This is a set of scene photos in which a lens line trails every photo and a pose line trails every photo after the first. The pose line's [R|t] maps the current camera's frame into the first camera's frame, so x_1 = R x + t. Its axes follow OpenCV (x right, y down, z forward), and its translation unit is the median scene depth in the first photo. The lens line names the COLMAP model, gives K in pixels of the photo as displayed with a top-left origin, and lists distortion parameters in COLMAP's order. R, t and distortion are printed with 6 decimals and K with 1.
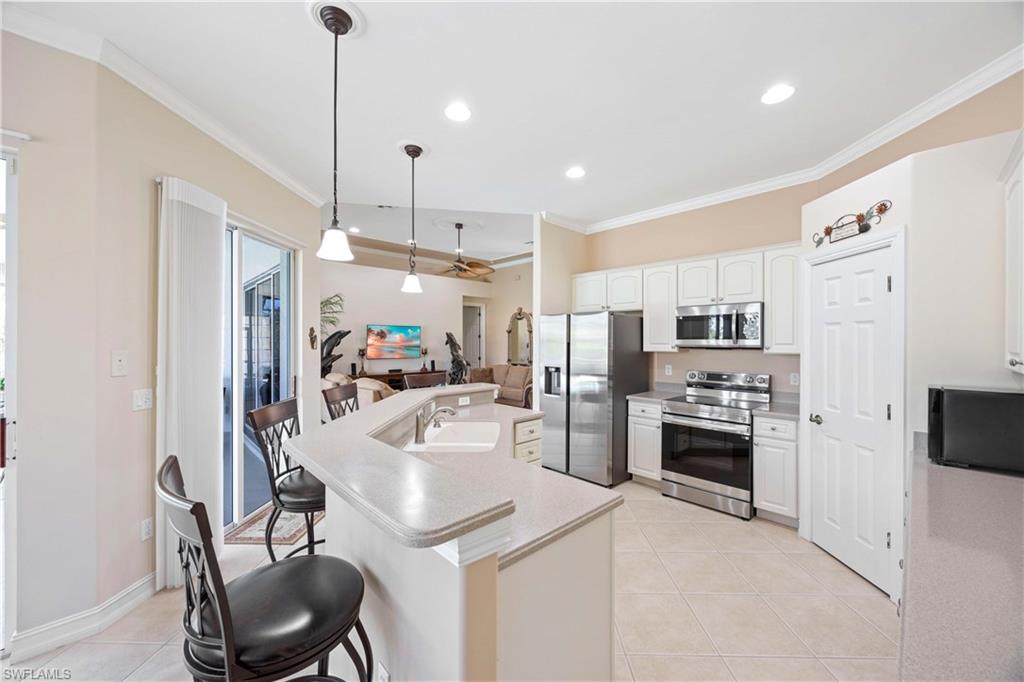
lens RADIAL K [[388.4, 0, 514.4], [0, 388.4, 342.7], [0, 0, 1]] dist [-0.000877, -0.000094]
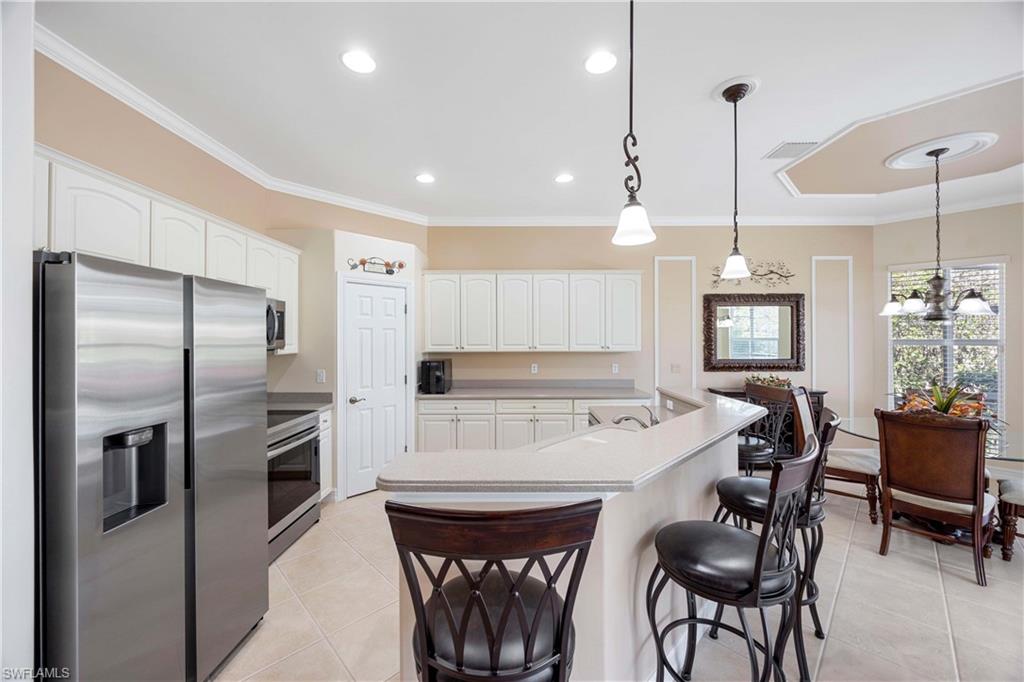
lens RADIAL K [[392.4, 0, 512.0], [0, 392.4, 341.0], [0, 0, 1]] dist [-0.000573, -0.000027]
pose [[-0.714914, -0.002209, 0.699209, -0.401778], [0.007492, 0.999913, 0.010819, -0.010859], [-0.699172, 0.012973, -0.714835, 1.172921]]
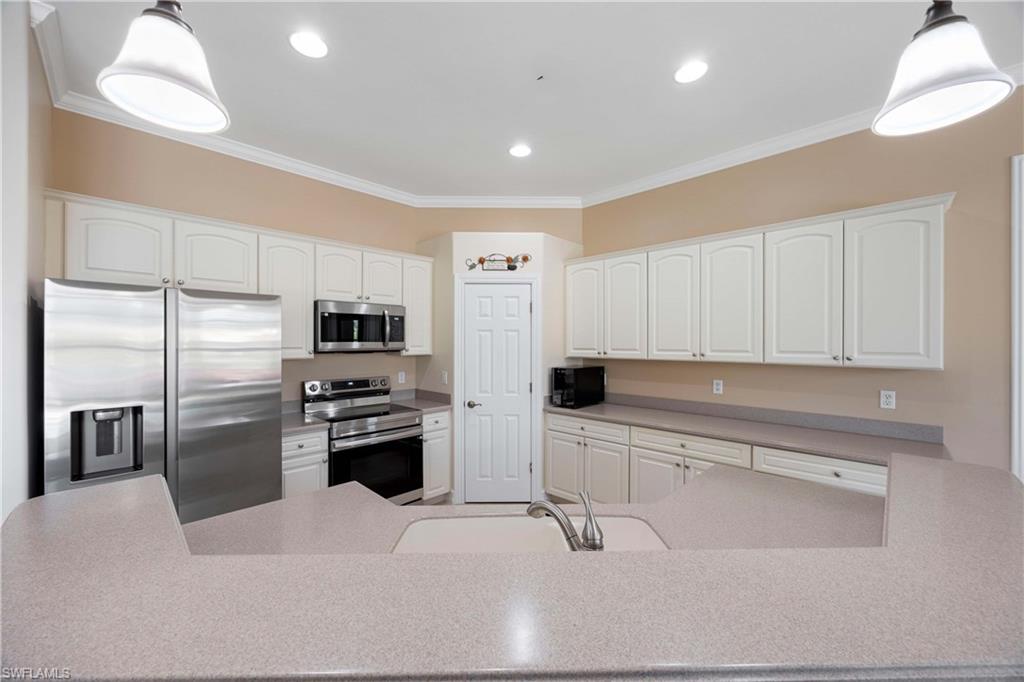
lens RADIAL K [[388.4, 0, 514.4], [0, 388.4, 342.7], [0, 0, 1]] dist [-0.000877, -0.000094]
pose [[-0.032837, -0.002780, 0.999457, -0.377936], [0.007160, 0.999970, 0.003017, -0.006704], [-0.999435, 0.007255, -0.032816, 0.668634]]
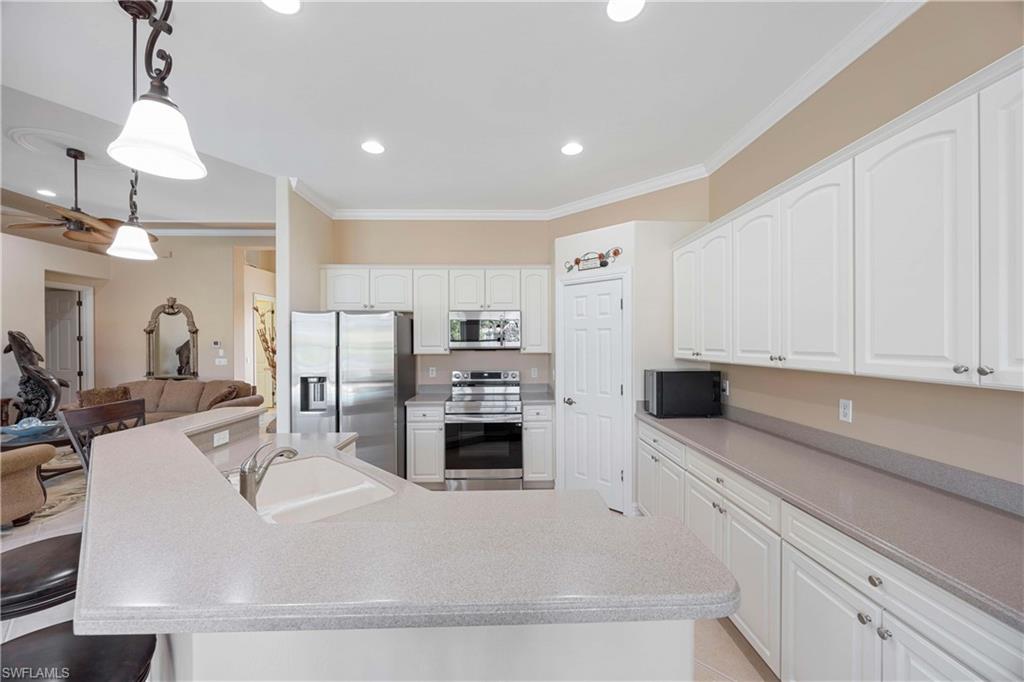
lens RADIAL K [[388.4, 0, 514.4], [0, 388.4, 342.7], [0, 0, 1]] dist [-0.000877, -0.000094]
pose [[0.670812, -0.004283, 0.741615, -0.249023], [0.009894, 0.999946, -0.003175, -0.001047], [-0.741561, 0.009467, 0.670819, 0.182428]]
